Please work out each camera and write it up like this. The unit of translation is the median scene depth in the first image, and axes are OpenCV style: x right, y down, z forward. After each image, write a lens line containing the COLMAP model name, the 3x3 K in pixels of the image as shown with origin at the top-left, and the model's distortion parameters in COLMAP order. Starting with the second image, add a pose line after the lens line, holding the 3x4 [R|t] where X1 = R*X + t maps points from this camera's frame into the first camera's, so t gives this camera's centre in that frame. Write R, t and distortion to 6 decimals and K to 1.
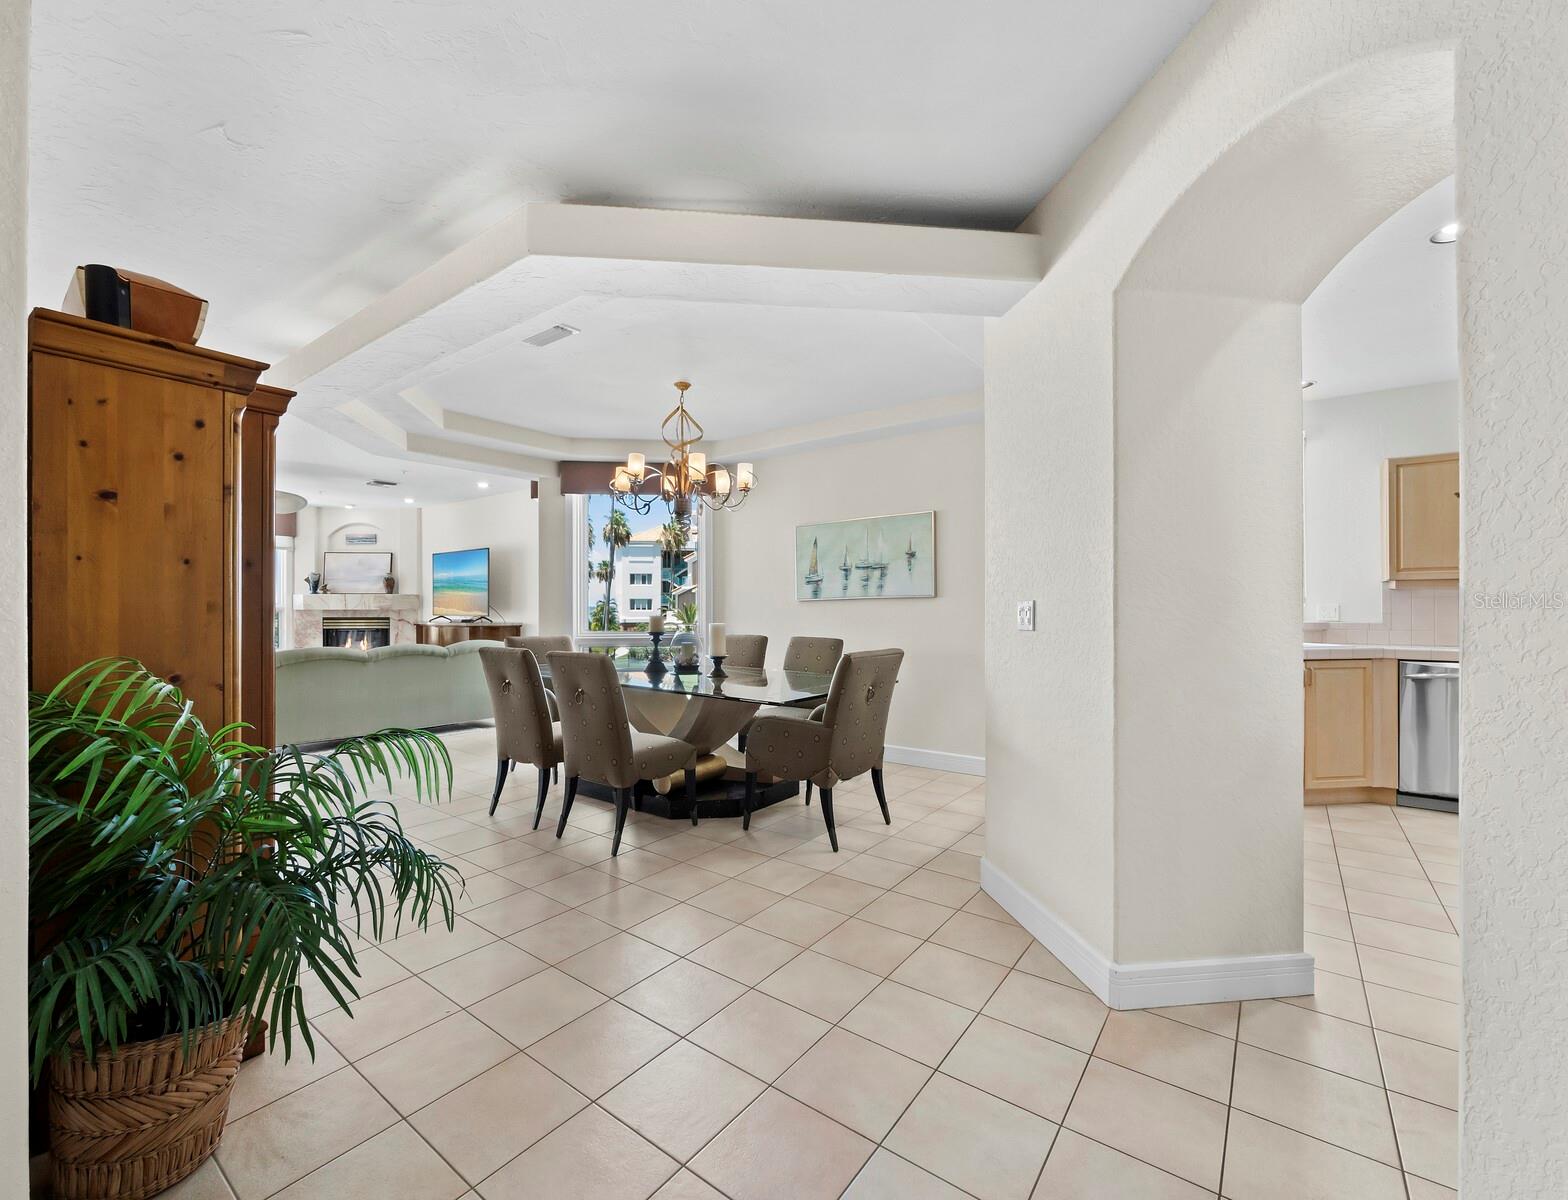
lens RADIAL K [[678.7, 0, 759.7], [0, 678.7, 599.9], [0, 0, 1]] dist [0.001754, -0.001216]
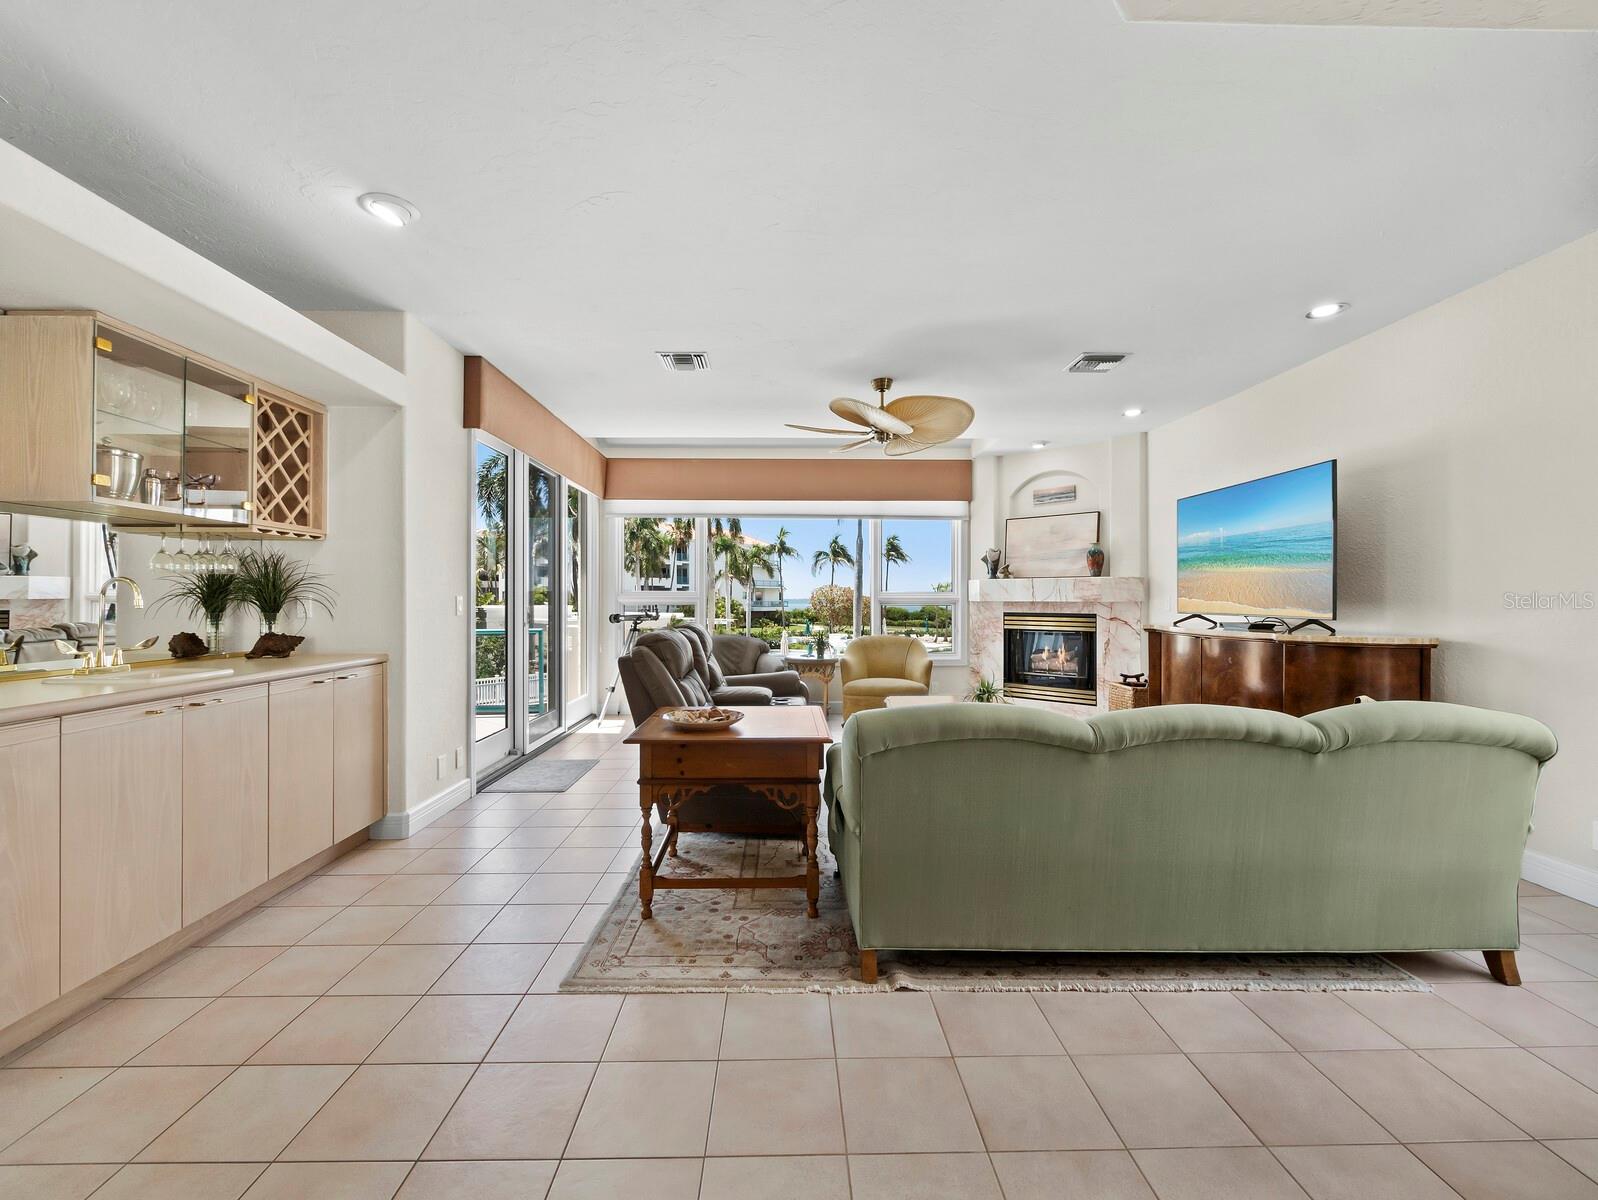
lens RADIAL K [[673.7, 0, 798.8], [0, 673.7, 604.2], [0, 0, 1]] dist [-0.005843, 0.001474]
pose [[0.634275, 0.009190, -0.773053, -0.412647], [0.006094, 0.999839, 0.016887, 0.007475], [0.773083, -0.015422, 0.634117, 0.679397]]
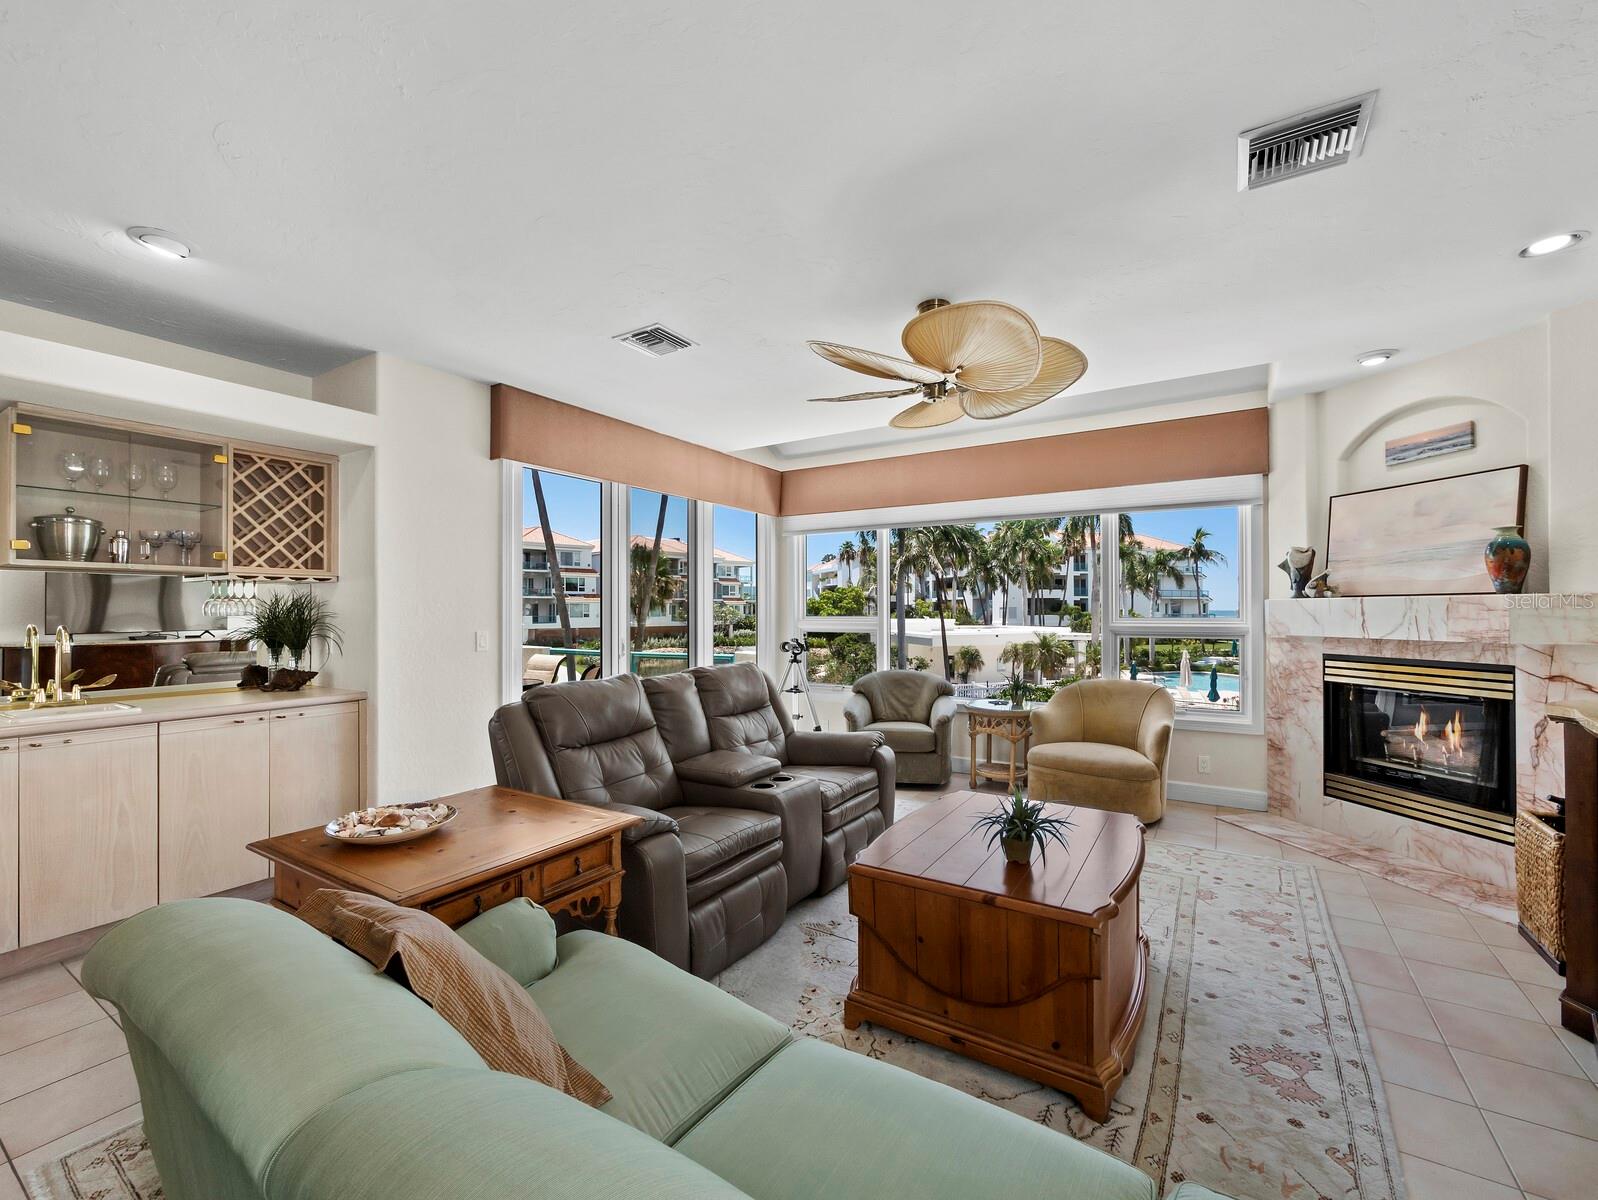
lens RADIAL K [[673.7, 0, 802.7], [0, 673.7, 611.8], [0, 0, 1]] dist [-0.005843, 0.001474]
pose [[0.105508, 0.002644, -0.994415, -0.461107], [0.013451, 0.999901, 0.004086, -0.009980], [0.994327, -0.013807, 0.105462, 1.097879]]
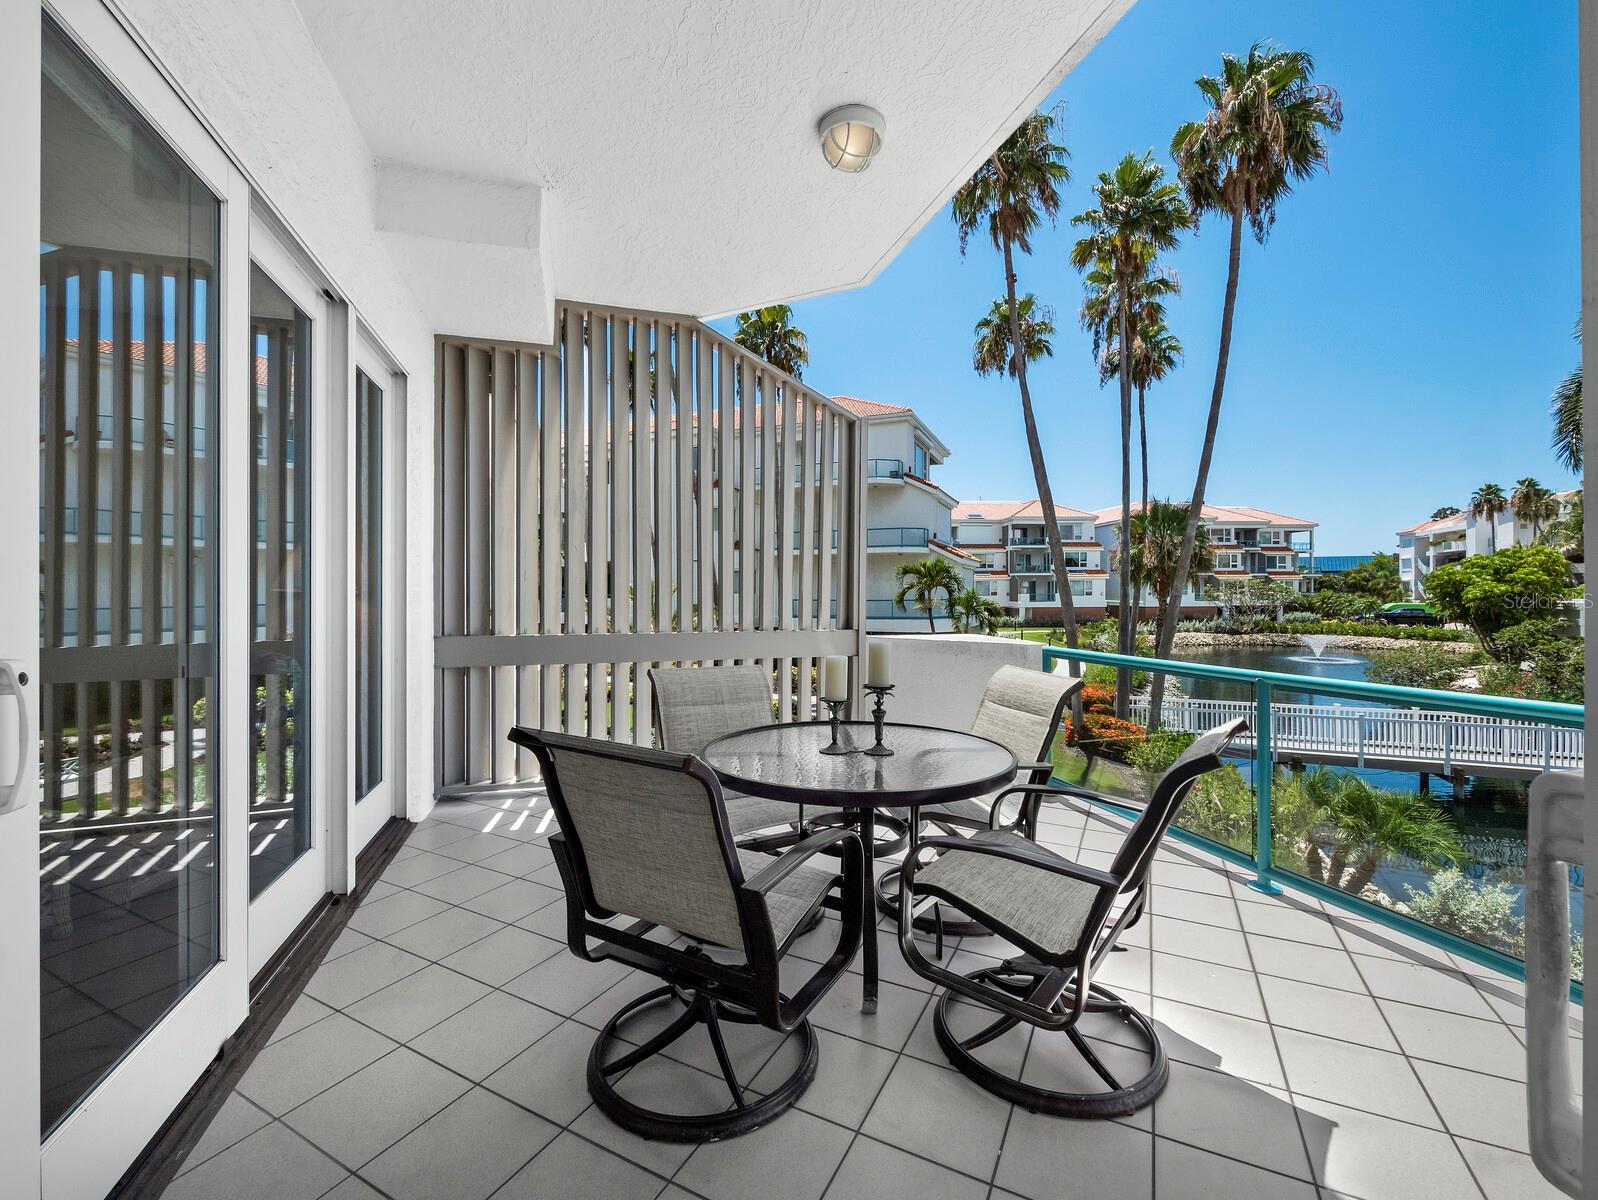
lens RADIAL K [[673.7, 0, 797.1], [0, 673.7, 591.5], [0, 0, 1]] dist [-0.005843, 0.001474]
pose [[-0.574110, 0.003707, -0.818770, -1.218396], [0.014340, 0.999882, -0.005528, 0.010393], [0.818652, -0.014915, -0.574096, 0.904694]]
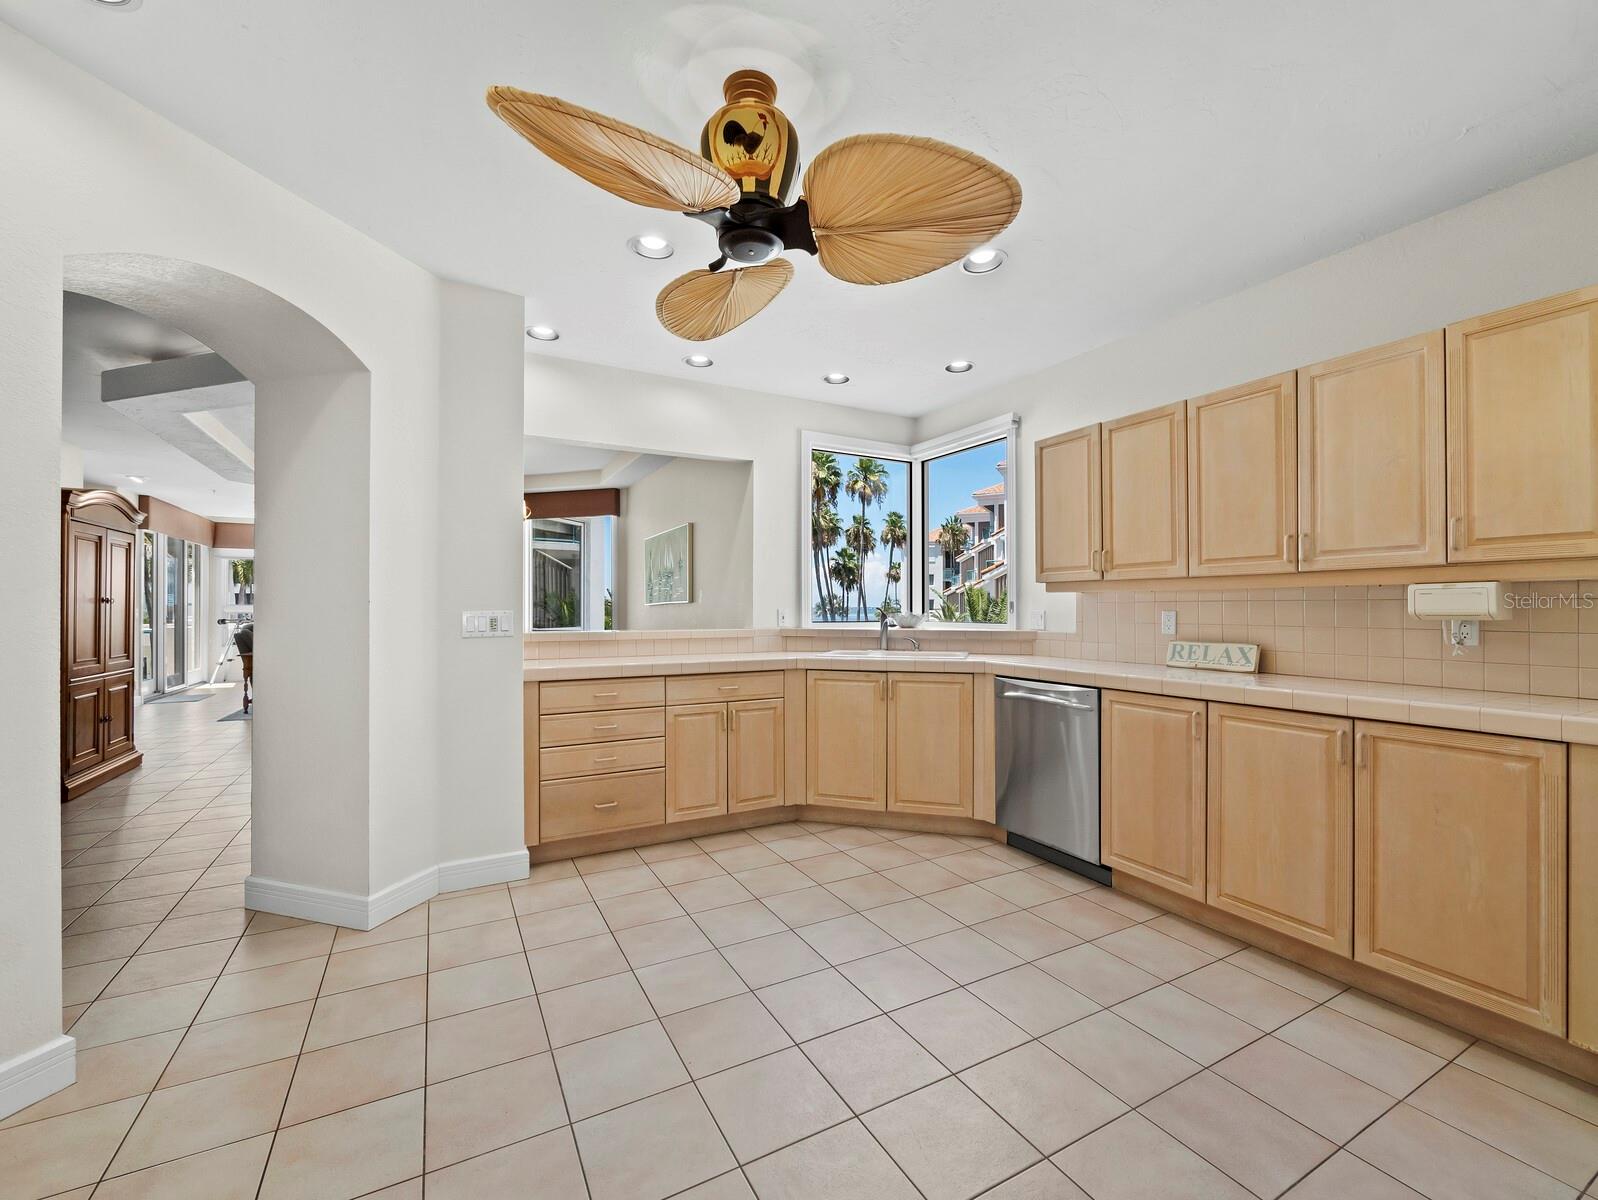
lens RADIAL K [[673.7, 0, 802.1], [0, 673.7, 604.5], [0, 0, 1]] dist [-0.005843, 0.001474]
pose [[0.916706, -0.000253, -0.399563, 0.755350], [0.002962, 0.999977, 0.006164, -0.005993], [0.399552, -0.006834, 0.916685, 0.083186]]
